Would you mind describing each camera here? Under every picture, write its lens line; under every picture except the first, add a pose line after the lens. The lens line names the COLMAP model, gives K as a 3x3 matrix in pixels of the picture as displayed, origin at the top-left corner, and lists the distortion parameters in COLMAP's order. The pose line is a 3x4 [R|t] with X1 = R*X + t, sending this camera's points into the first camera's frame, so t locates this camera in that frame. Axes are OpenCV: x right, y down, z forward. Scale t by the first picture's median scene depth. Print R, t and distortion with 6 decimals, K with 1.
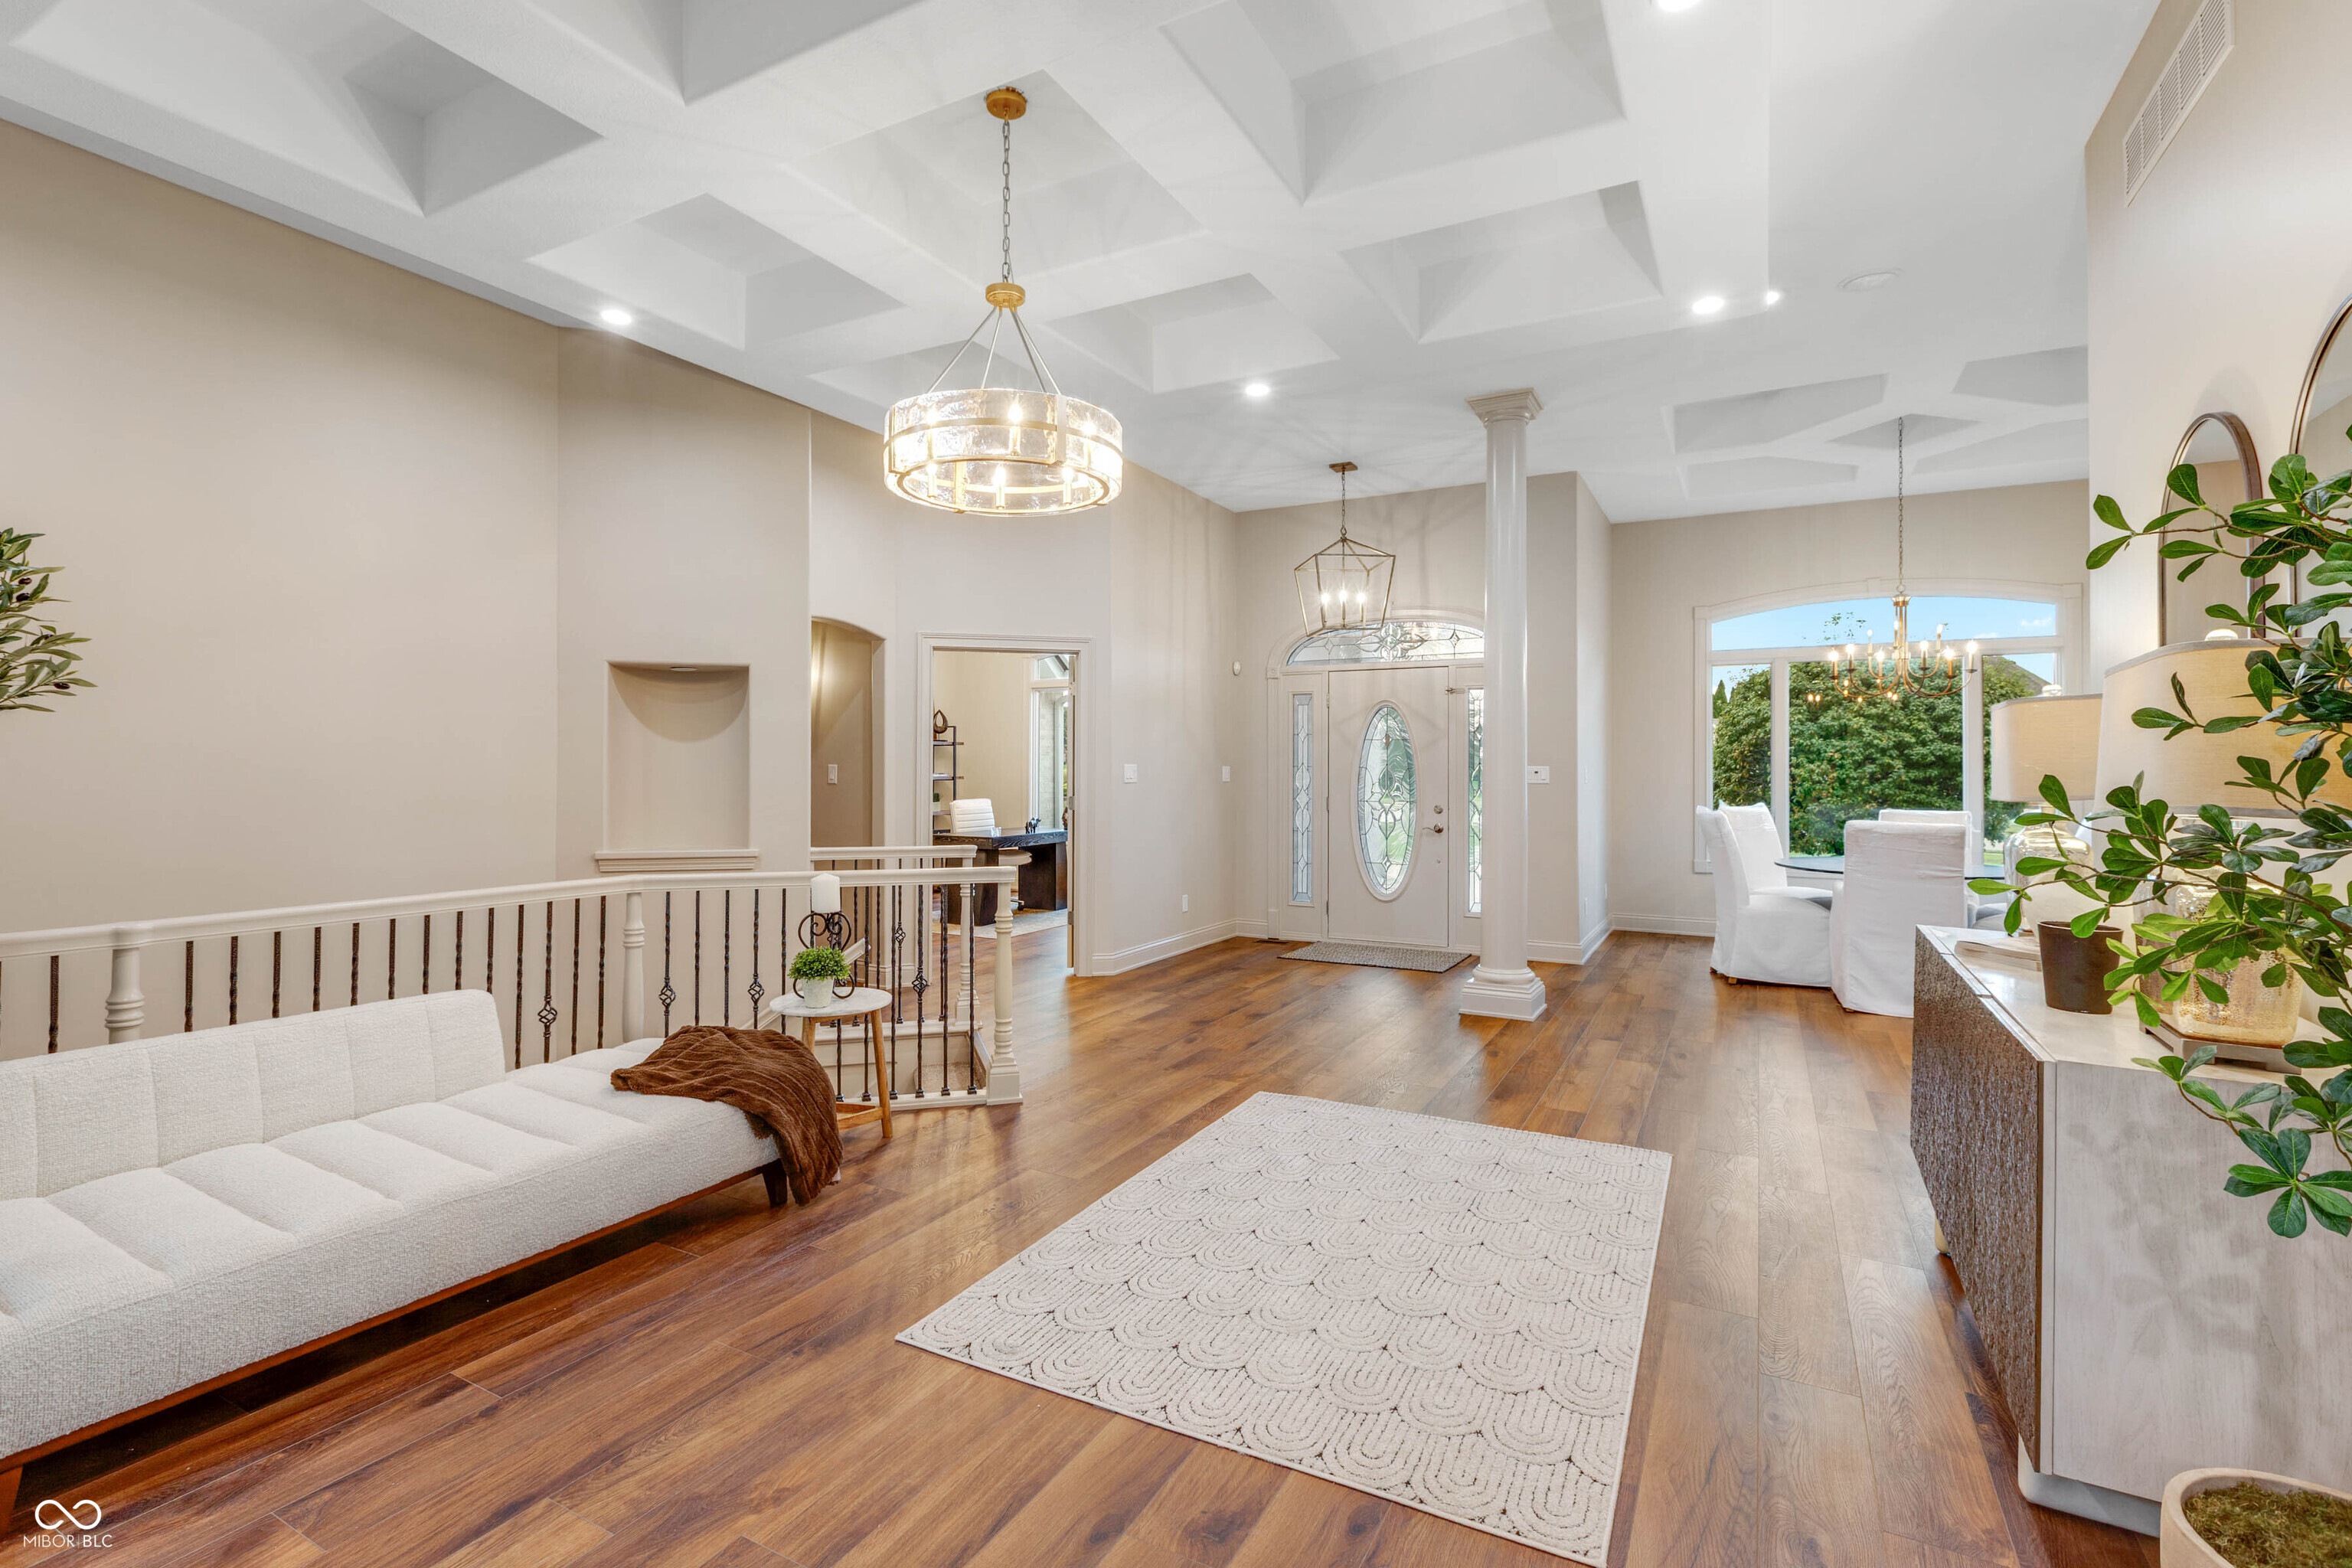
lens RADIAL K [[1067.3, 0, 1153.7], [0, 1067.3, 734.1], [0, 0, 1]] dist [0.001608, 0.000155]
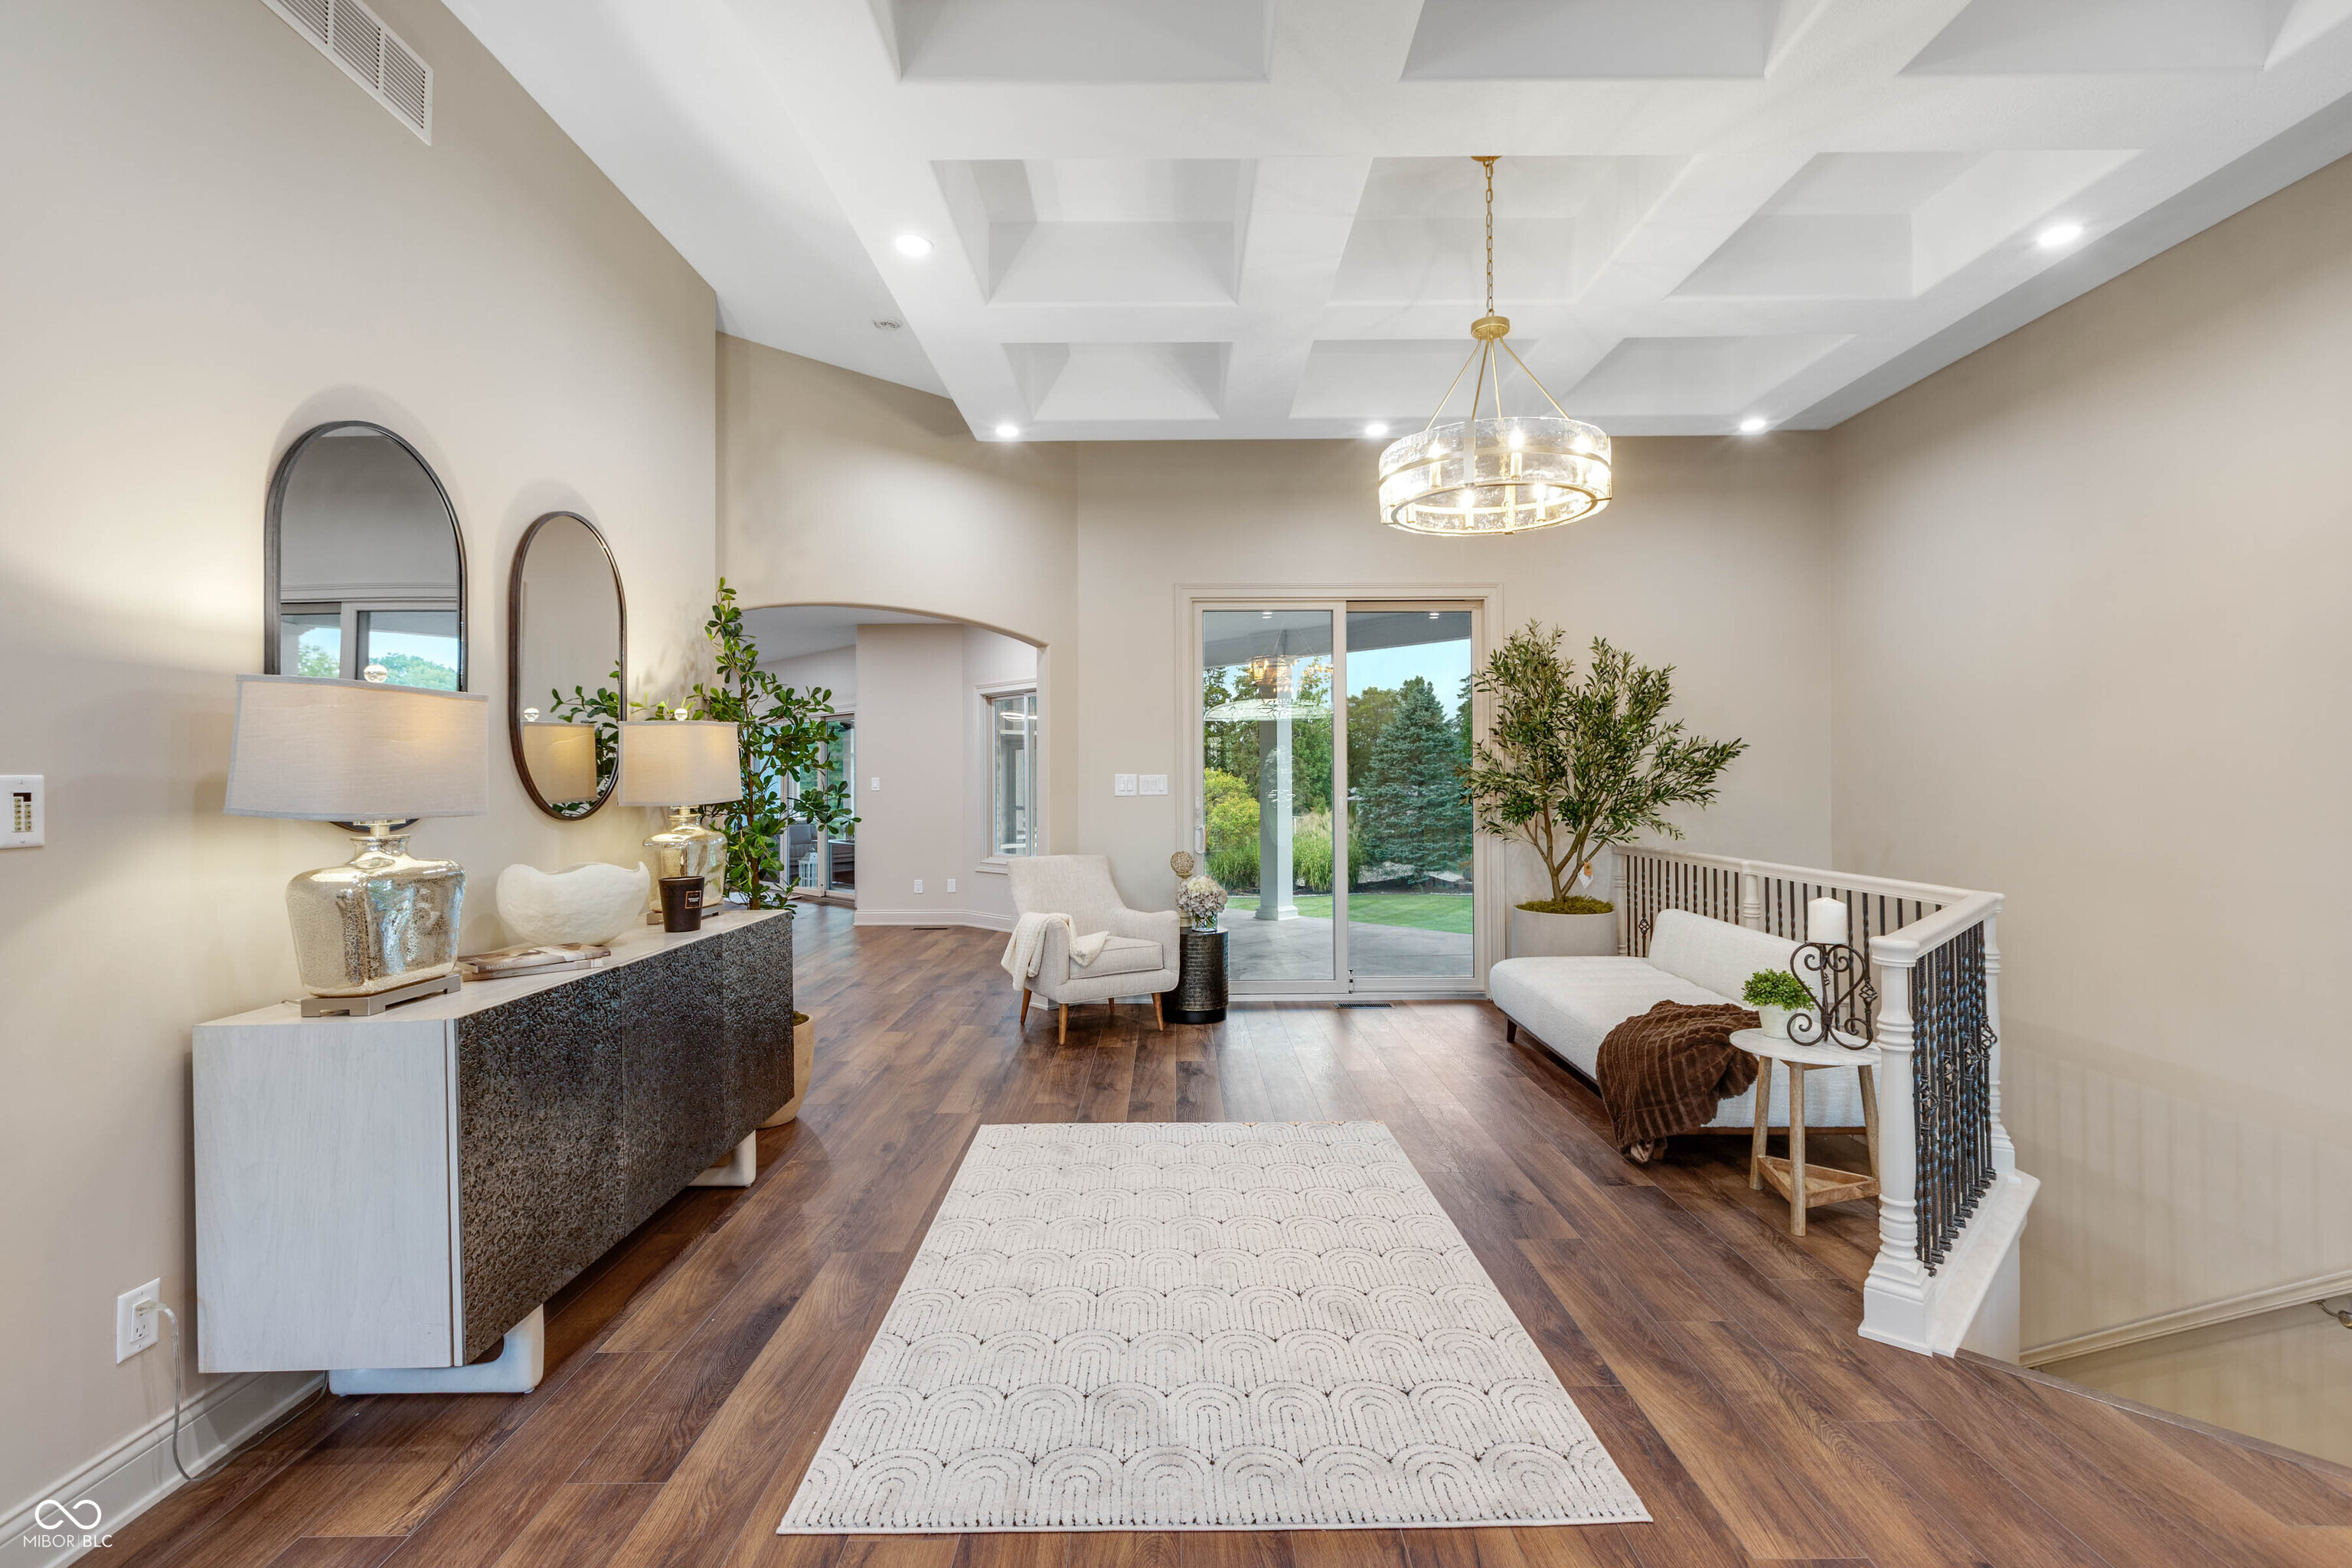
lens RADIAL K [[1037.4, 0, 1158.9], [0, 1037.4, 791.8], [0, 0, 1]] dist [-0.000728, -0.000382]
pose [[-0.874035, 0.008647, -0.485787, 0.524889], [0.020375, 0.999614, -0.018867, 0.052140], [0.485436, -0.026388, -0.873874, 1.418040]]
